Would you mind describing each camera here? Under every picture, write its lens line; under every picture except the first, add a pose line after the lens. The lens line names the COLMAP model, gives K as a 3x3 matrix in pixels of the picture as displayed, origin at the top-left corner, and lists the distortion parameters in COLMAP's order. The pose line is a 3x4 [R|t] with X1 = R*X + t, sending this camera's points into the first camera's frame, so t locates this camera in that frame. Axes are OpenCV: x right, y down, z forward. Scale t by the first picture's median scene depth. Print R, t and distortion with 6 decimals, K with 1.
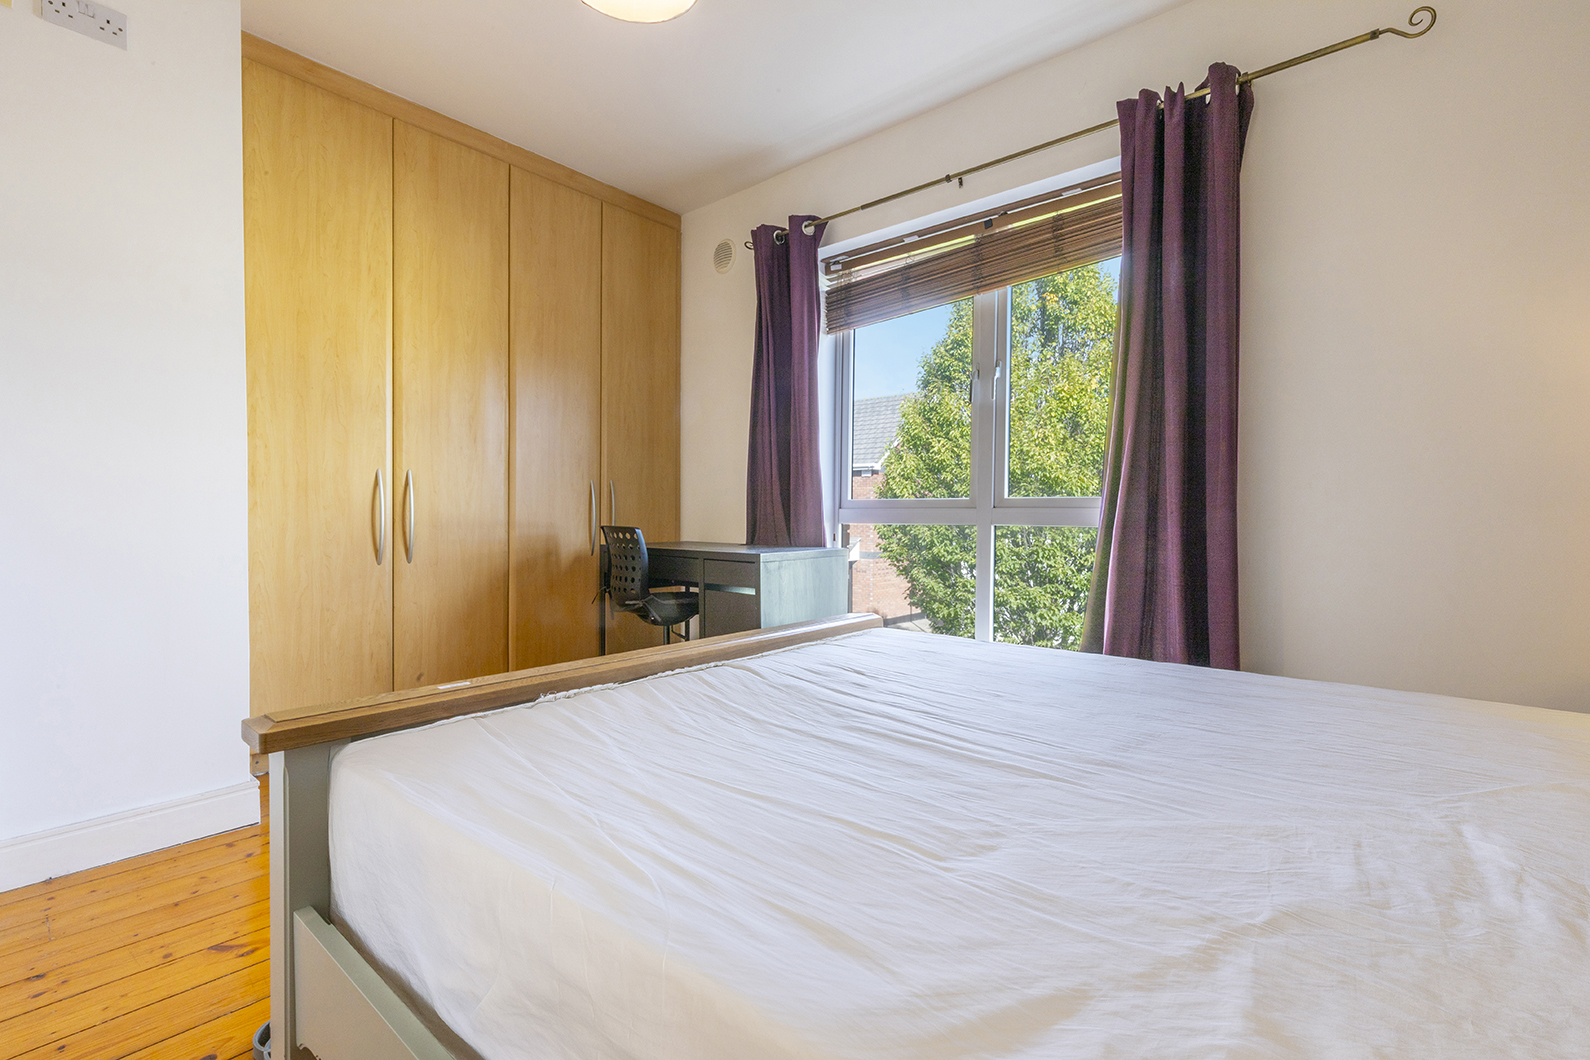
lens RADIAL K [[727.8, 0, 791.0], [0, 727.8, 523.1], [0, 0, 1]] dist [-0.000112, 0.000509]
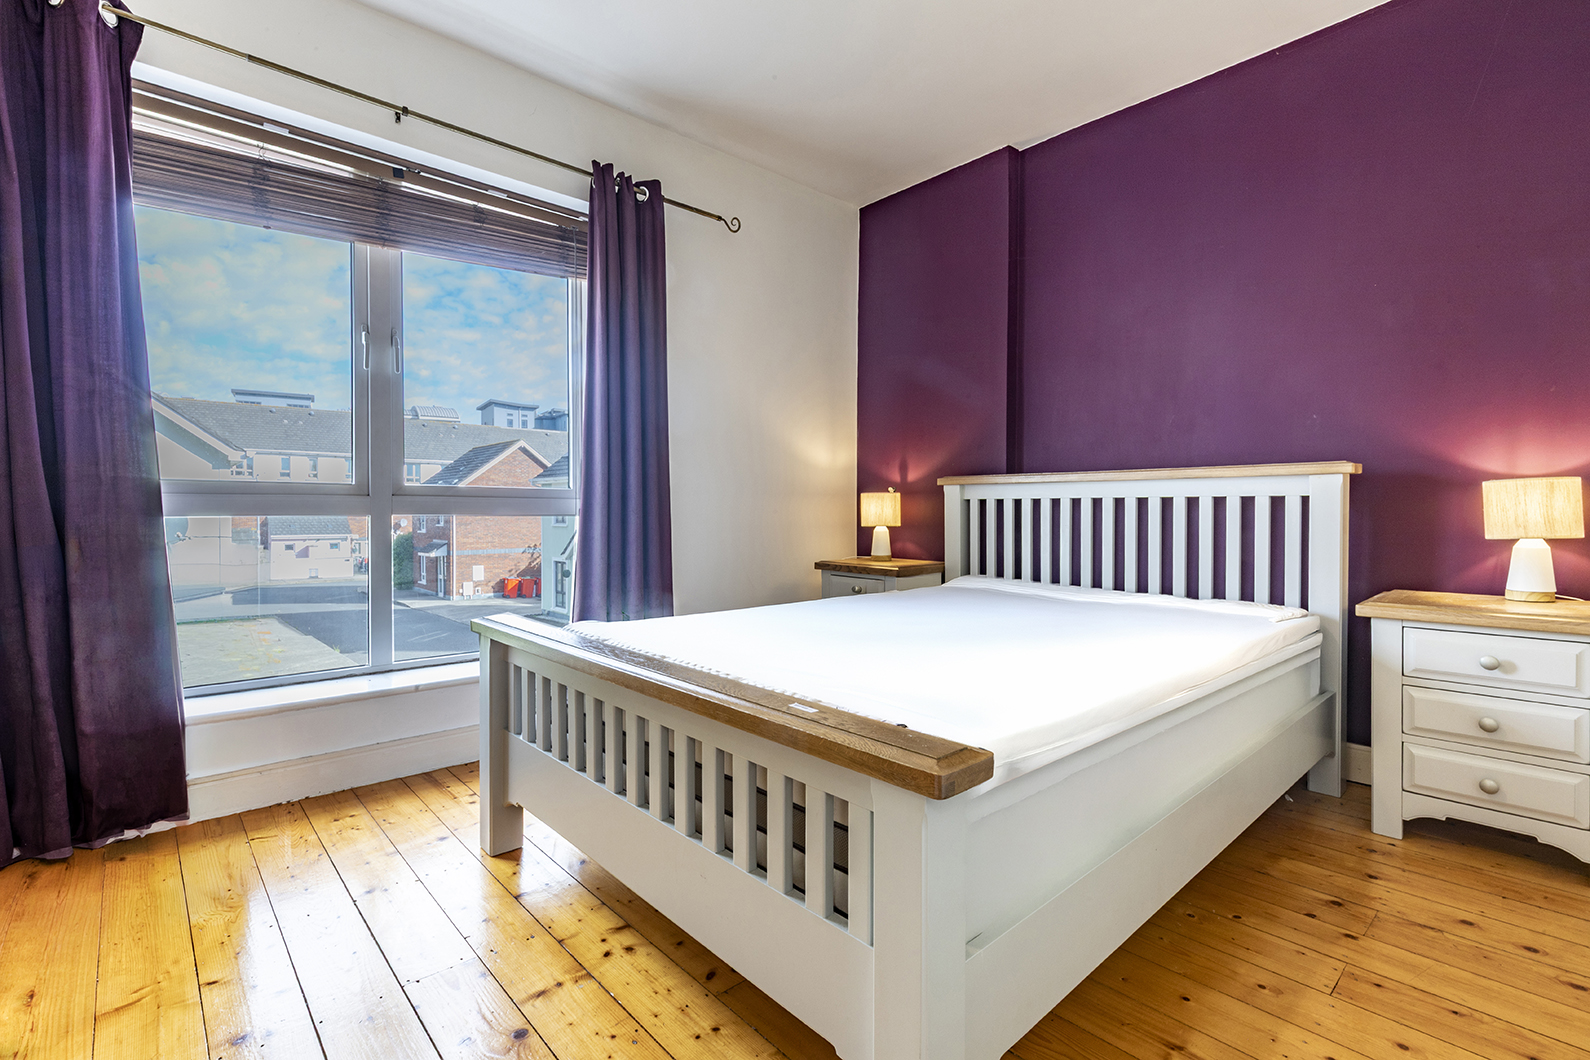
lens RADIAL K [[727.8, 0, 789.7], [0, 727.8, 522.6], [0, 0, 1]] dist [-0.000112, 0.000509]
pose [[0.102017, -0.015202, 0.994667, -0.545004], [0.017238, 0.999760, 0.013512, 0.015426], [-0.994633, 0.015768, 0.102254, 0.407952]]
